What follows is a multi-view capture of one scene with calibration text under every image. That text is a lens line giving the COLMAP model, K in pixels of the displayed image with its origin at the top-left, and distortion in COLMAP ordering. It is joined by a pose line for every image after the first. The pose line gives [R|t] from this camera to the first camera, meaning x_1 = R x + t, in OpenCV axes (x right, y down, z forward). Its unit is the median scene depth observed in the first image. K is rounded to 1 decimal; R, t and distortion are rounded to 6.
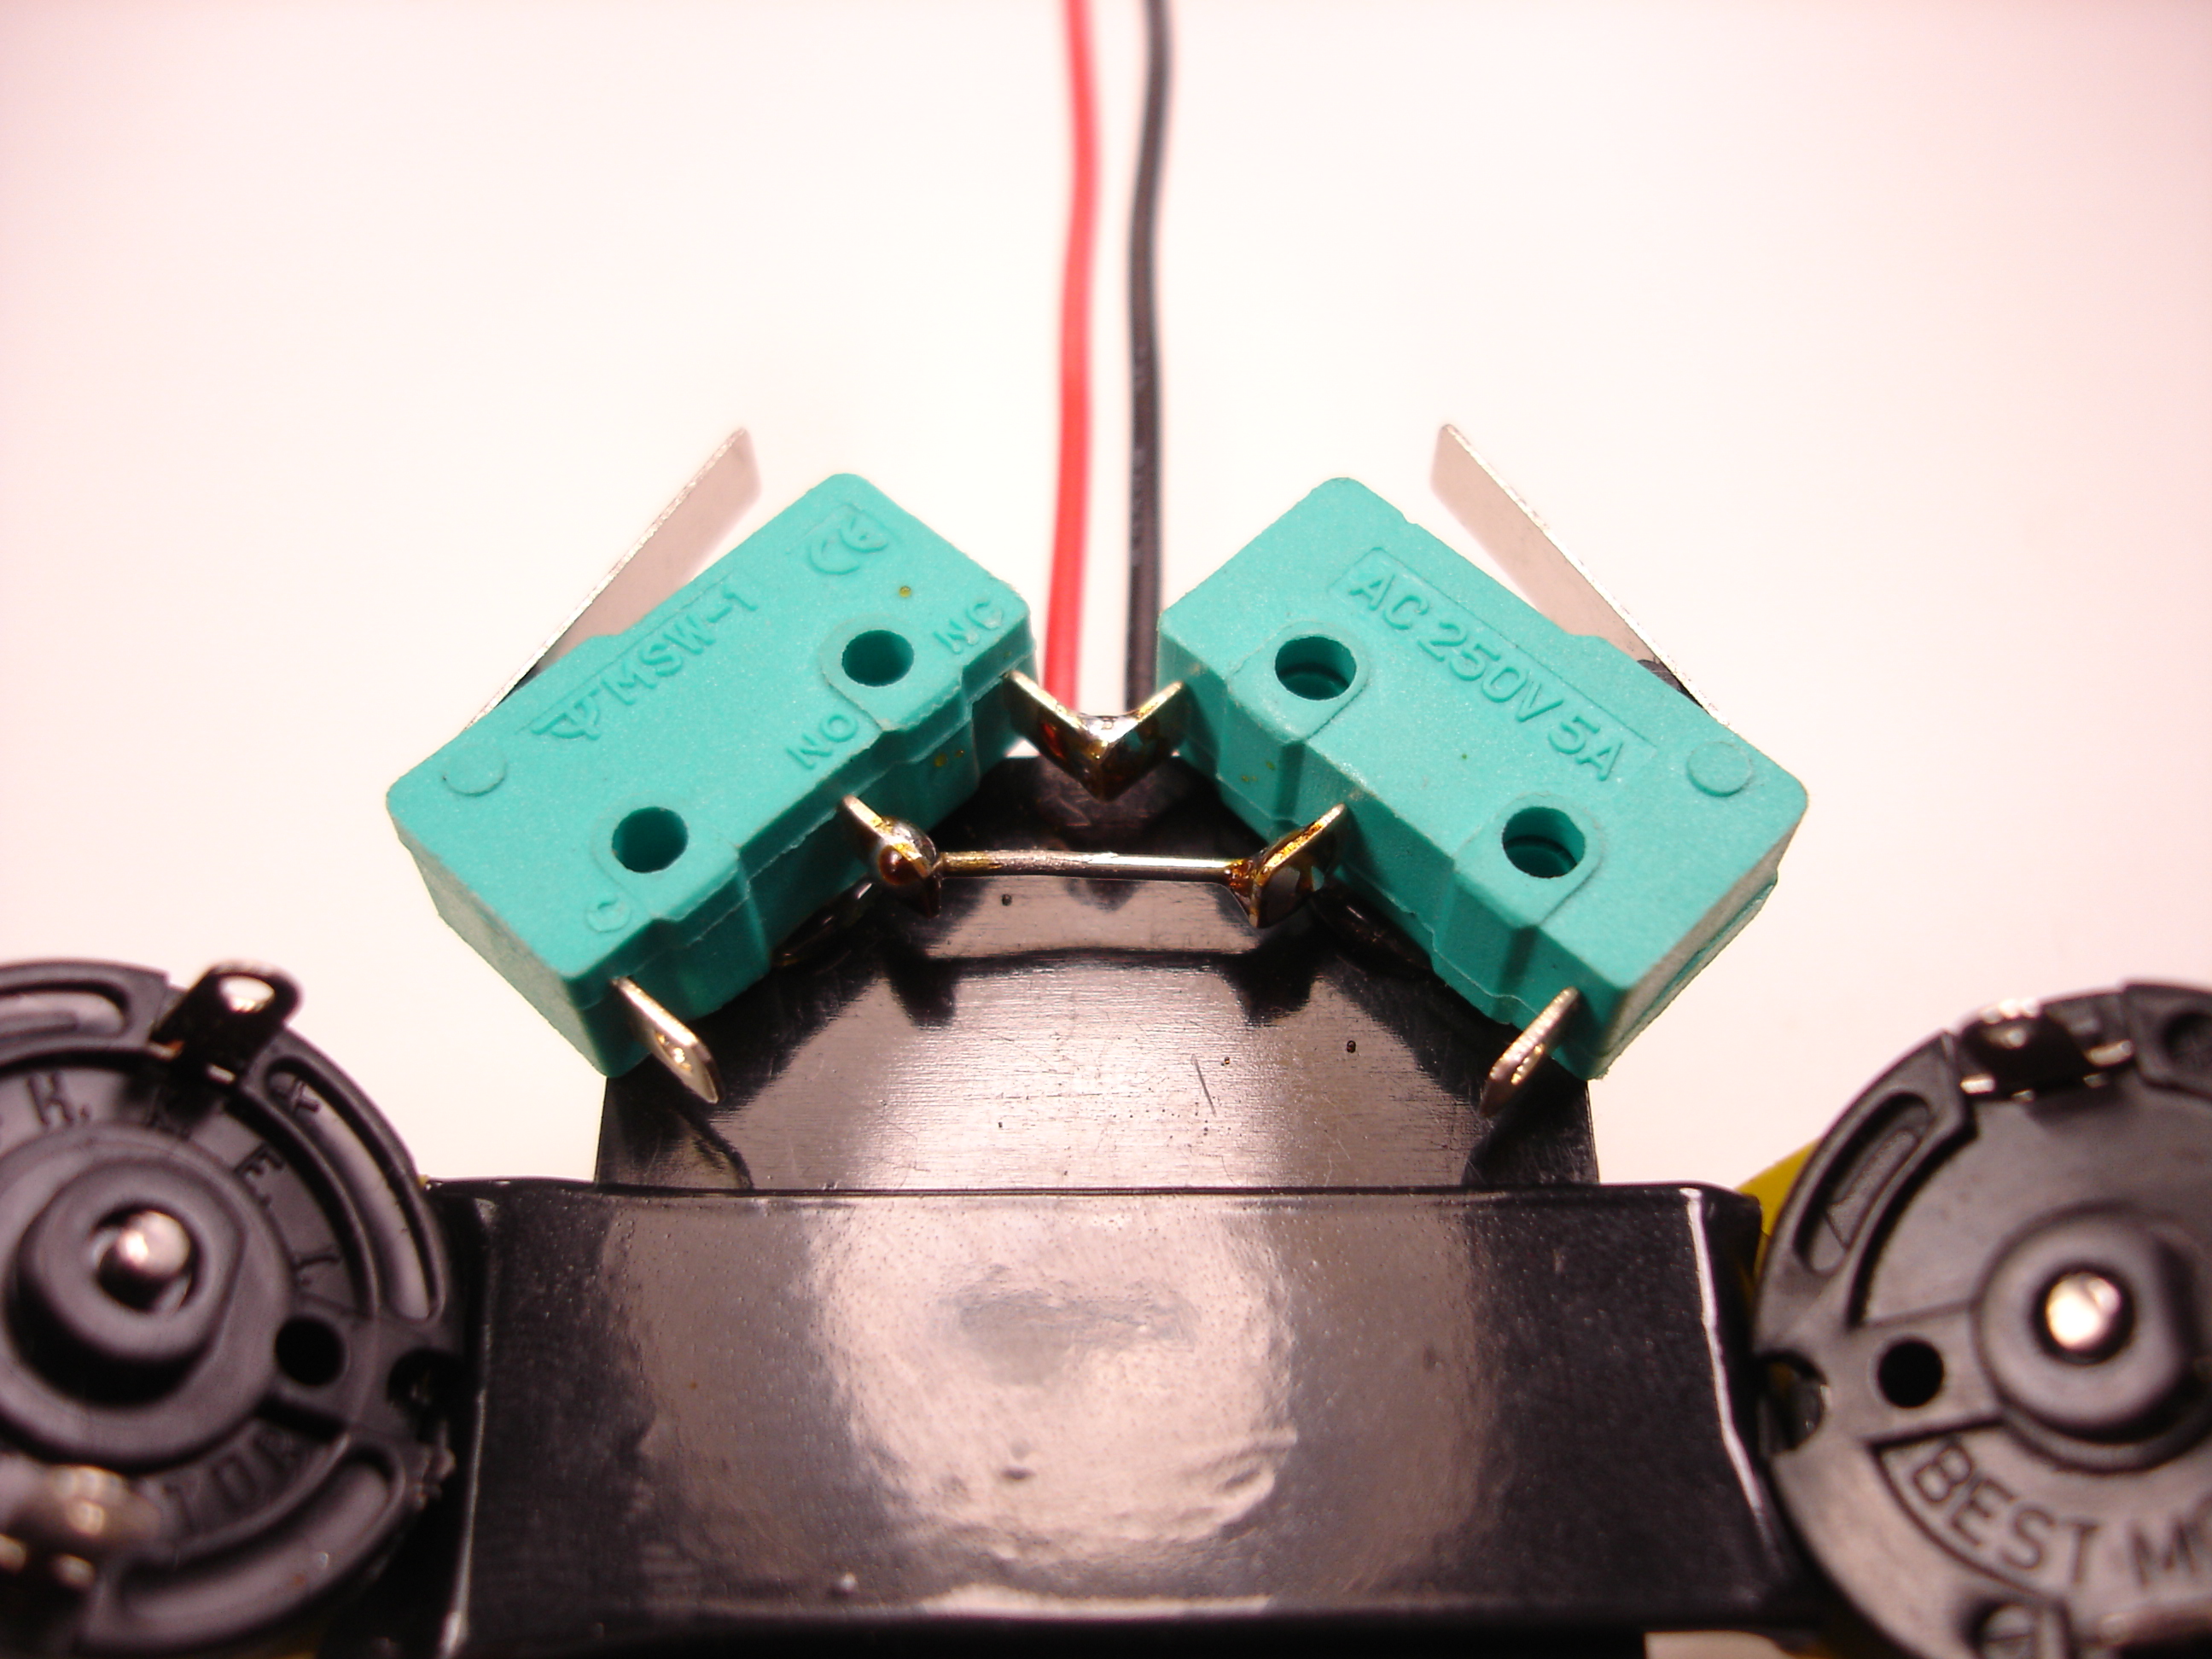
lens RADIAL K [[2468.6, 0, 1149.1], [0, 2468.6, 810.9], [0, 0, 1]] dist [-0.100012, 0.000000]
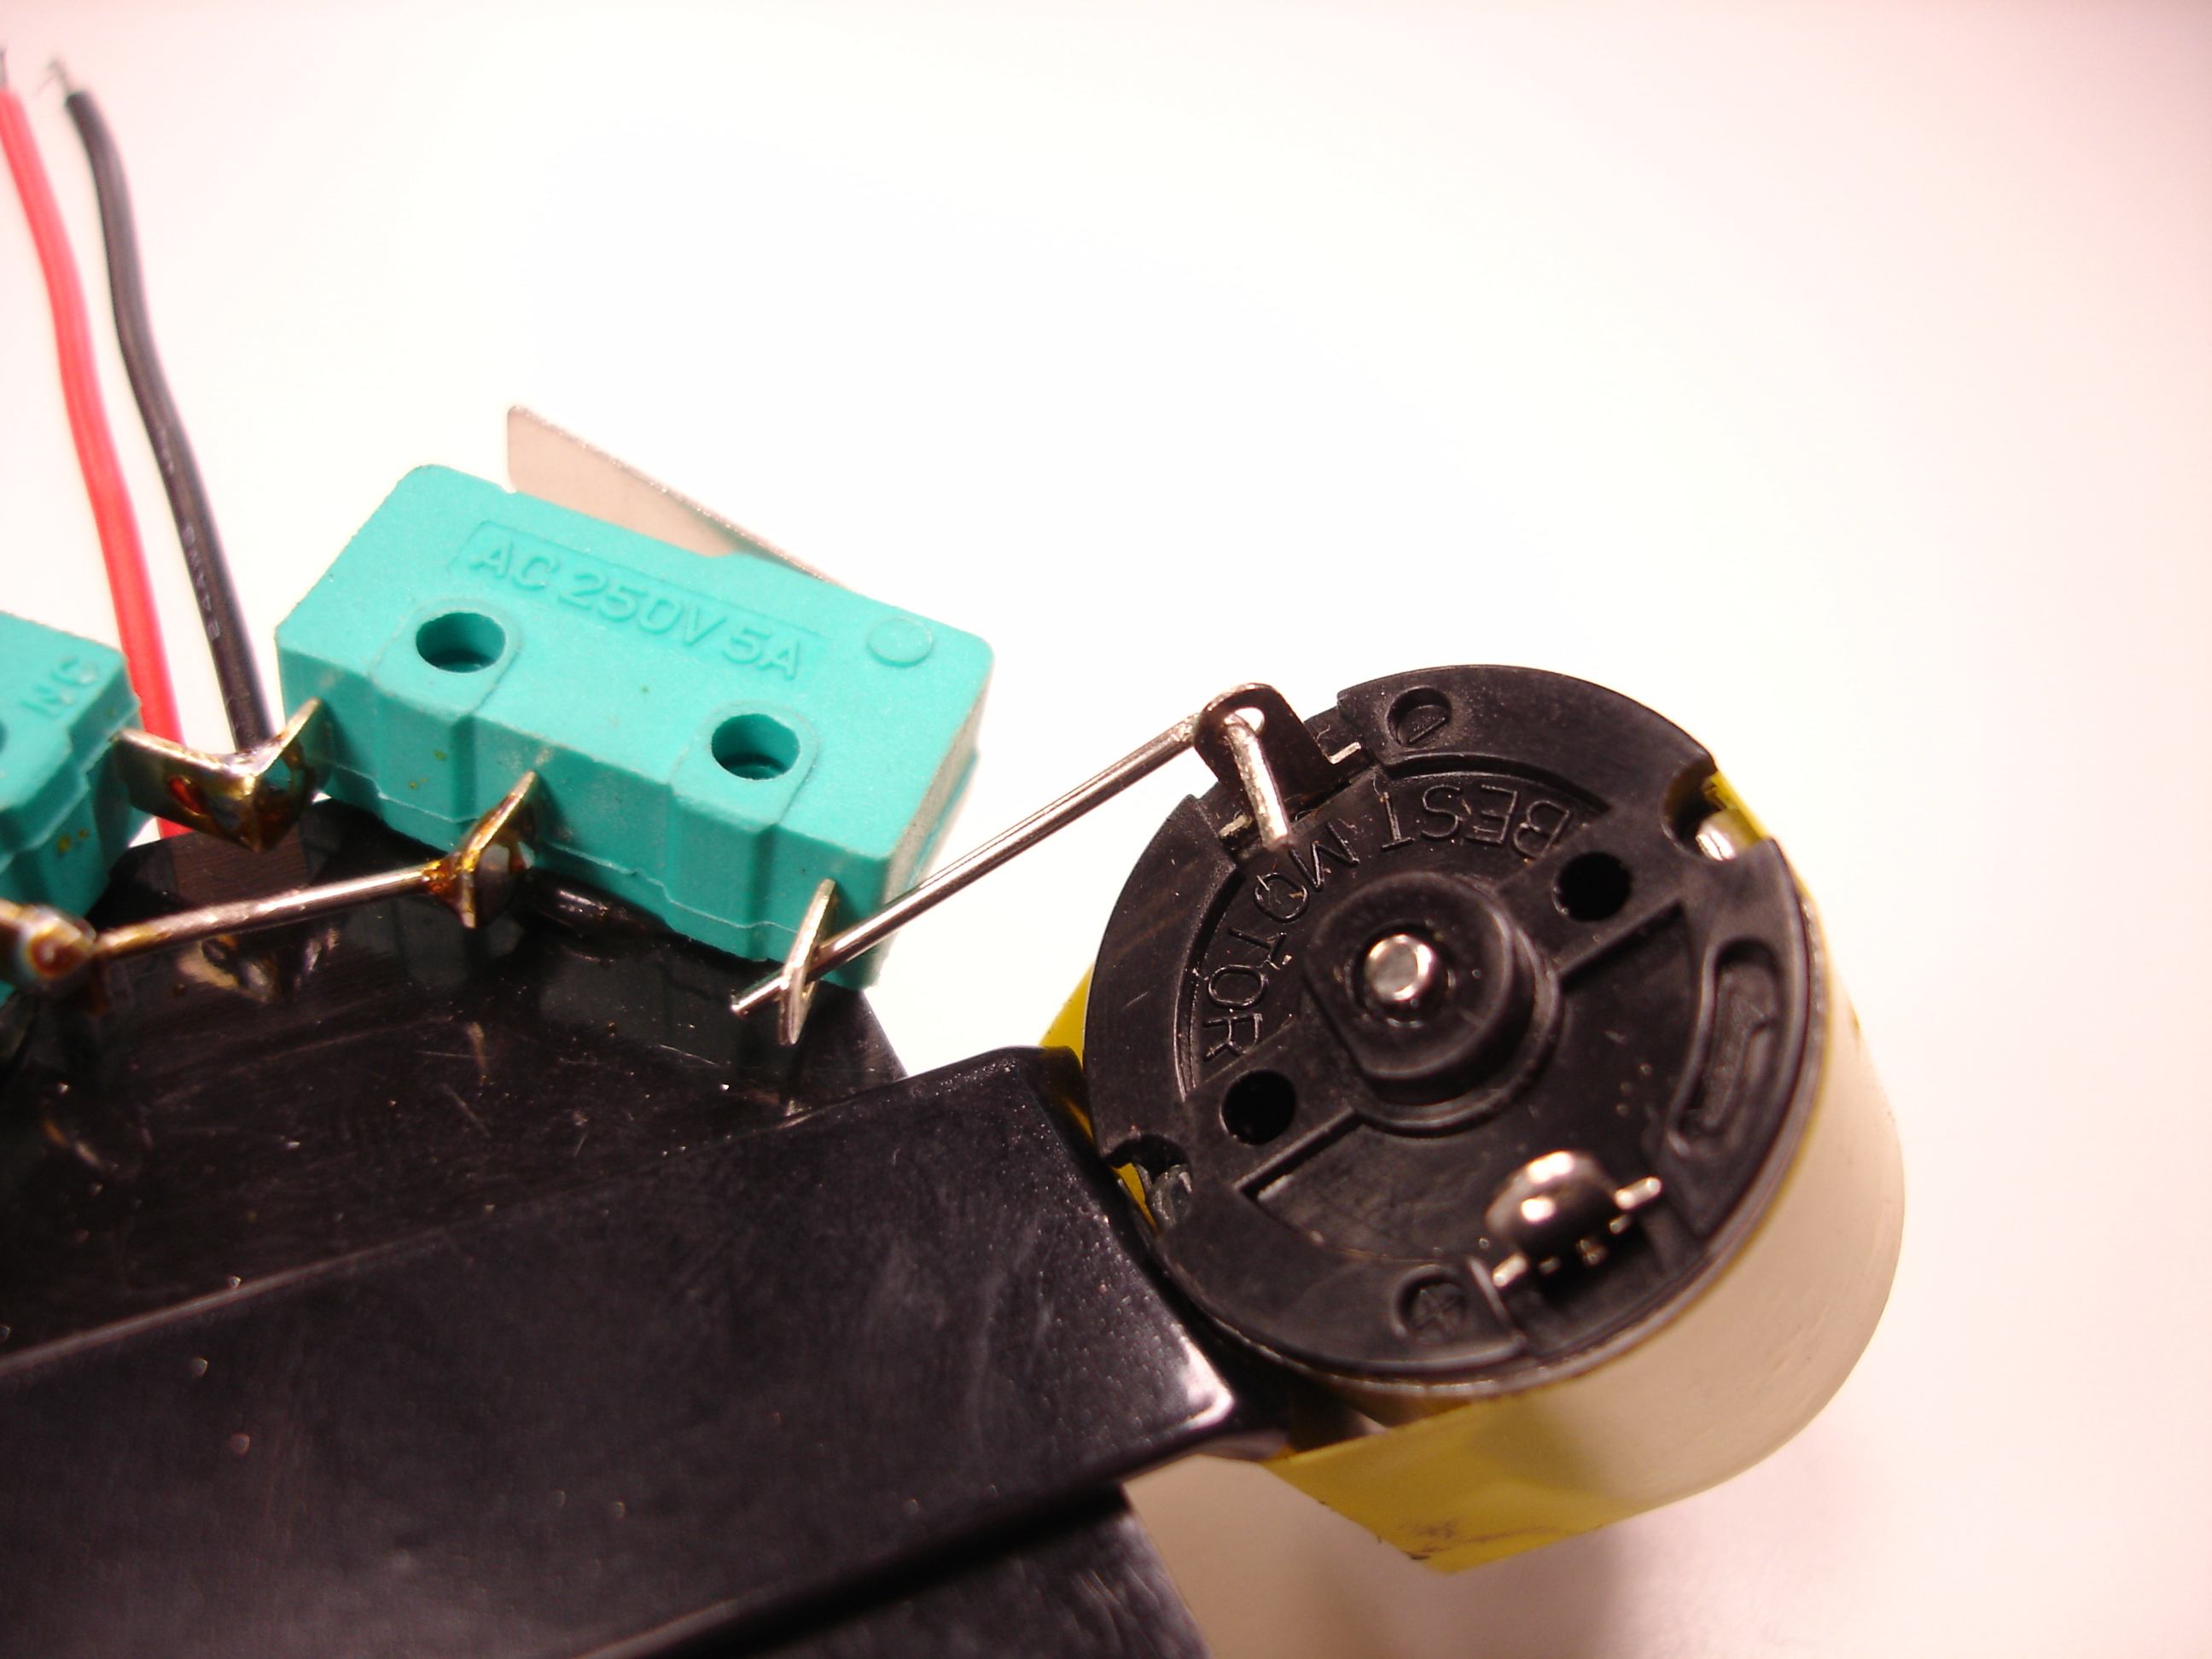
lens RADIAL K [[2468.6, 0, 1167.9], [0, 2468.6, 821.6], [0, 0, 1]] dist [-0.100012, 0.000000]
pose [[0.877314, -0.240111, 0.415531, -0.097490], [0.290291, 0.954988, -0.061061, 0.139558], [-0.382166, 0.174195, 0.907527, 0.079239]]
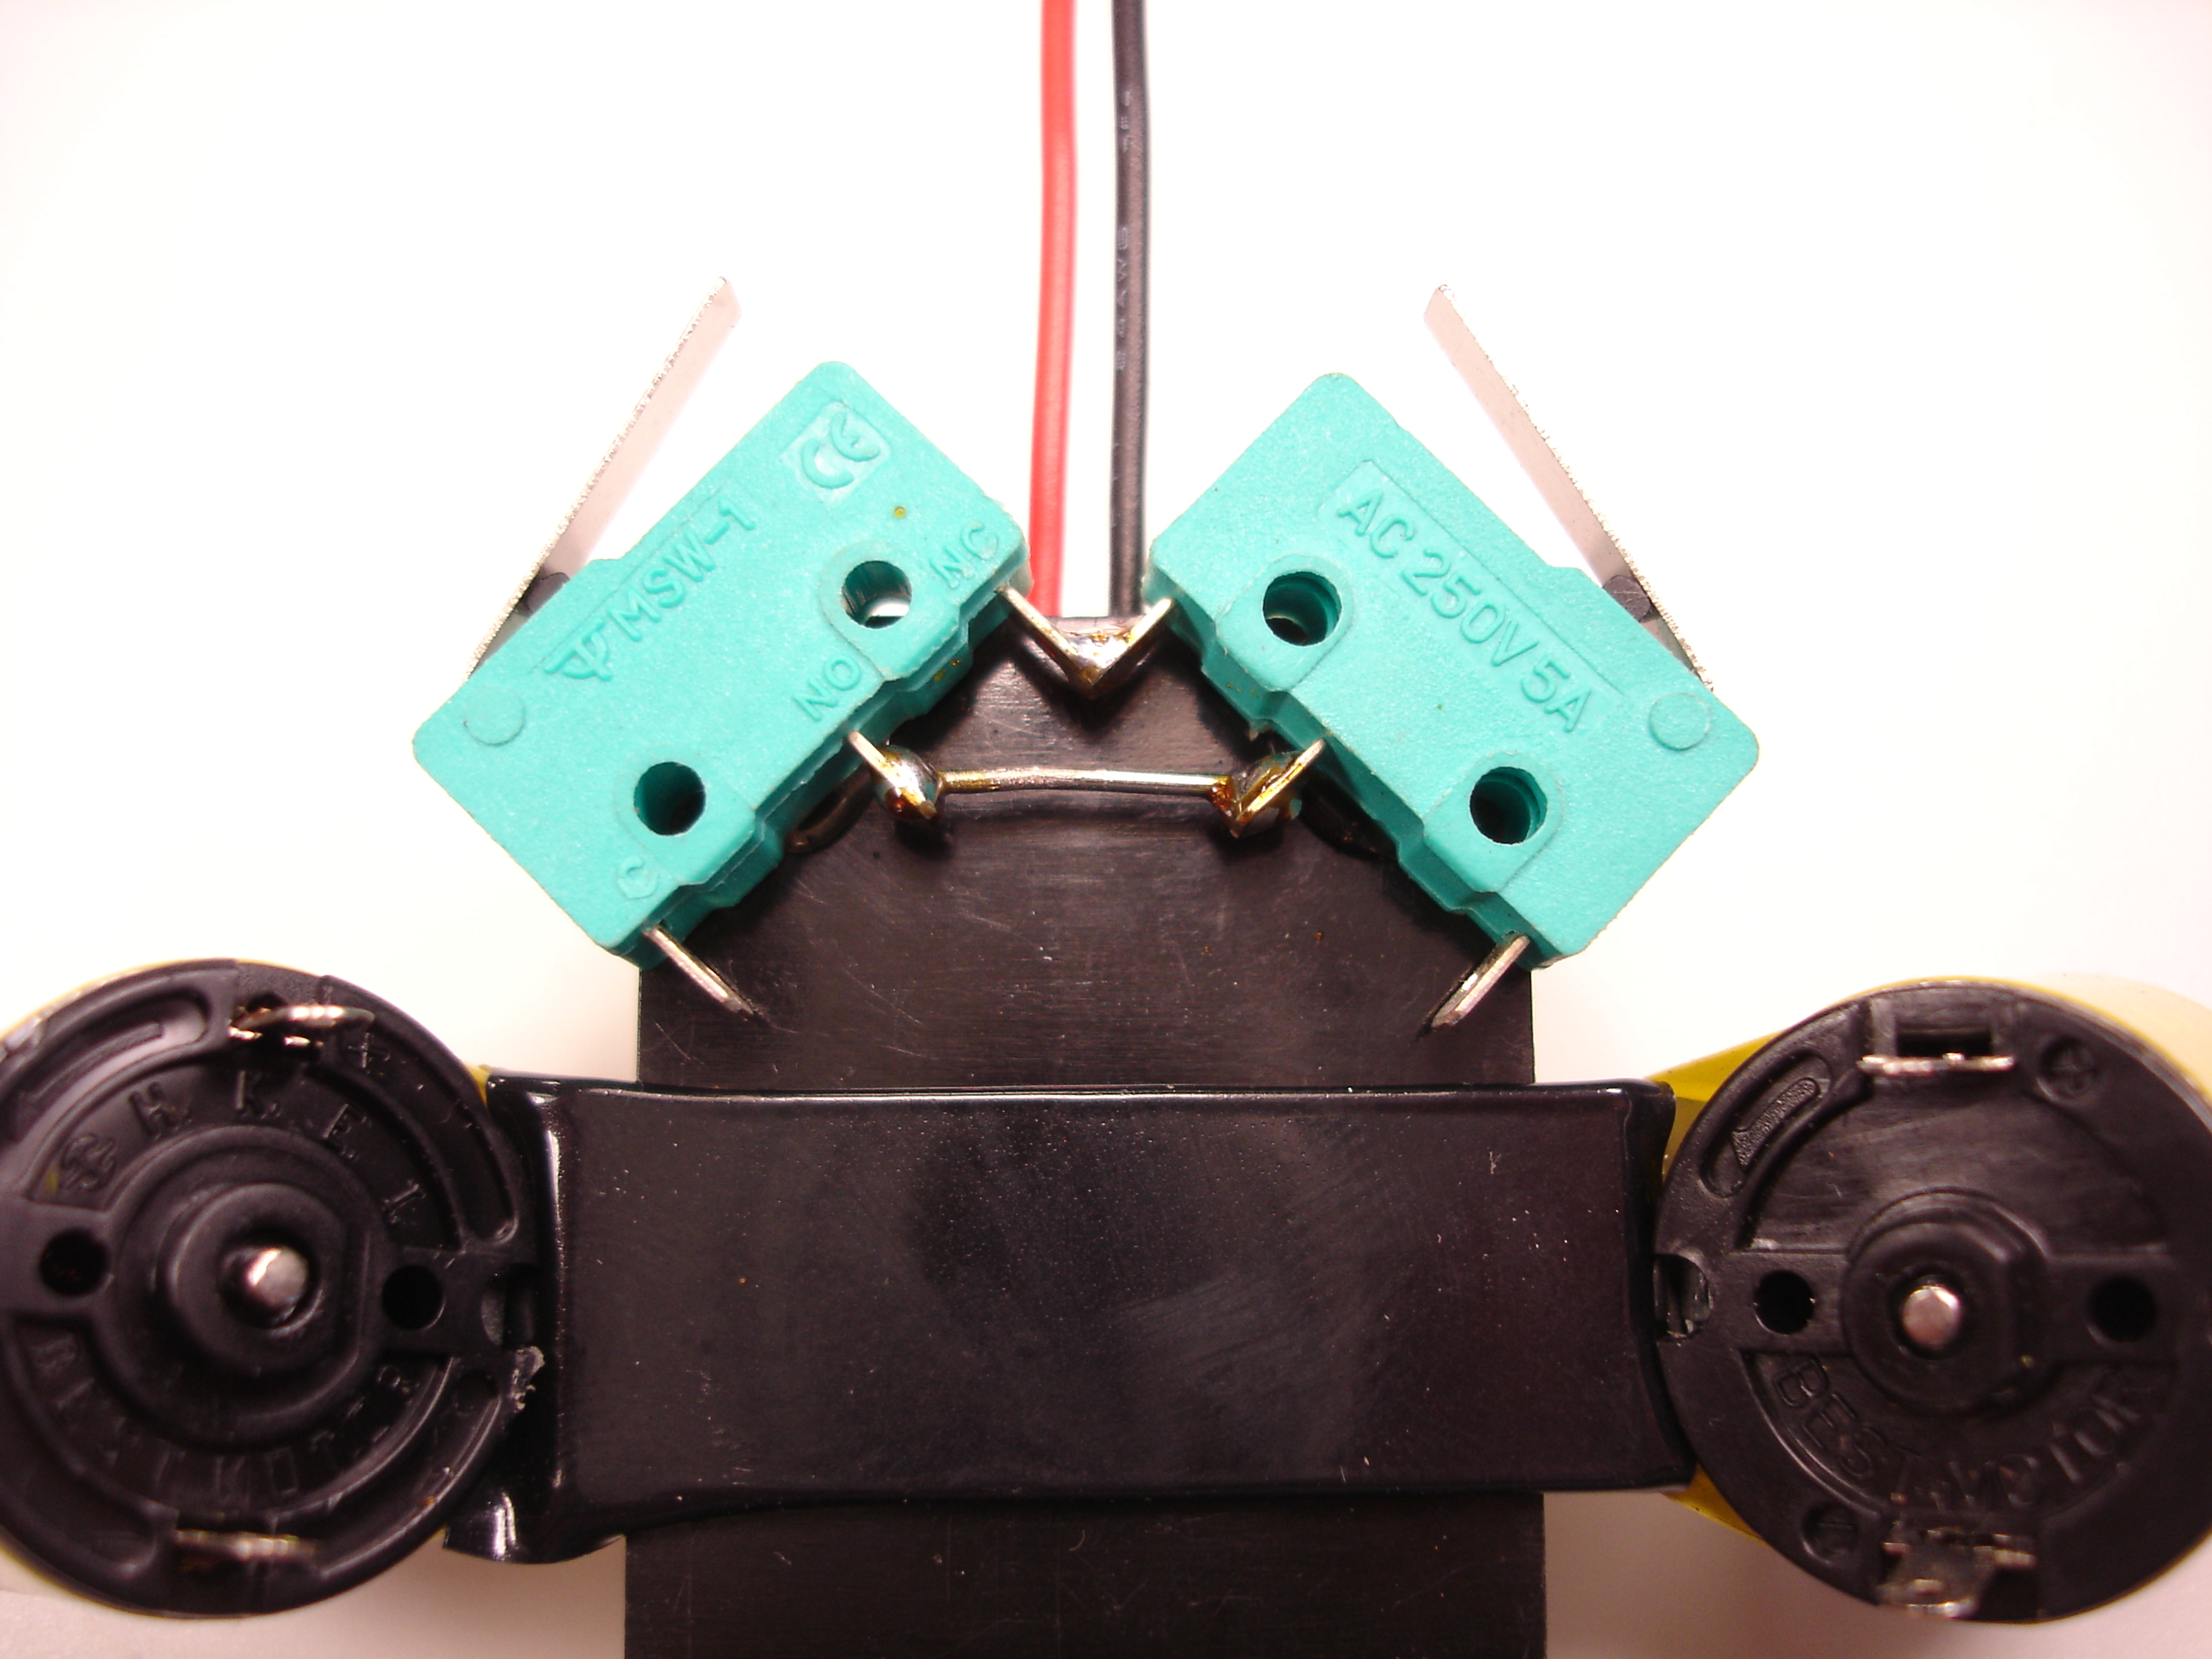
lens RADIAL K [[2468.6, 0, 1133.9], [0, 2468.6, 765.9], [0, 0, 1]] dist [-0.100012, 0.000000]
pose [[0.999667, 0.006084, 0.025079, -0.028311], [-0.016034, 0.907900, 0.418881, -0.431119], [-0.020221, -0.419144, 0.907695, 0.037315]]
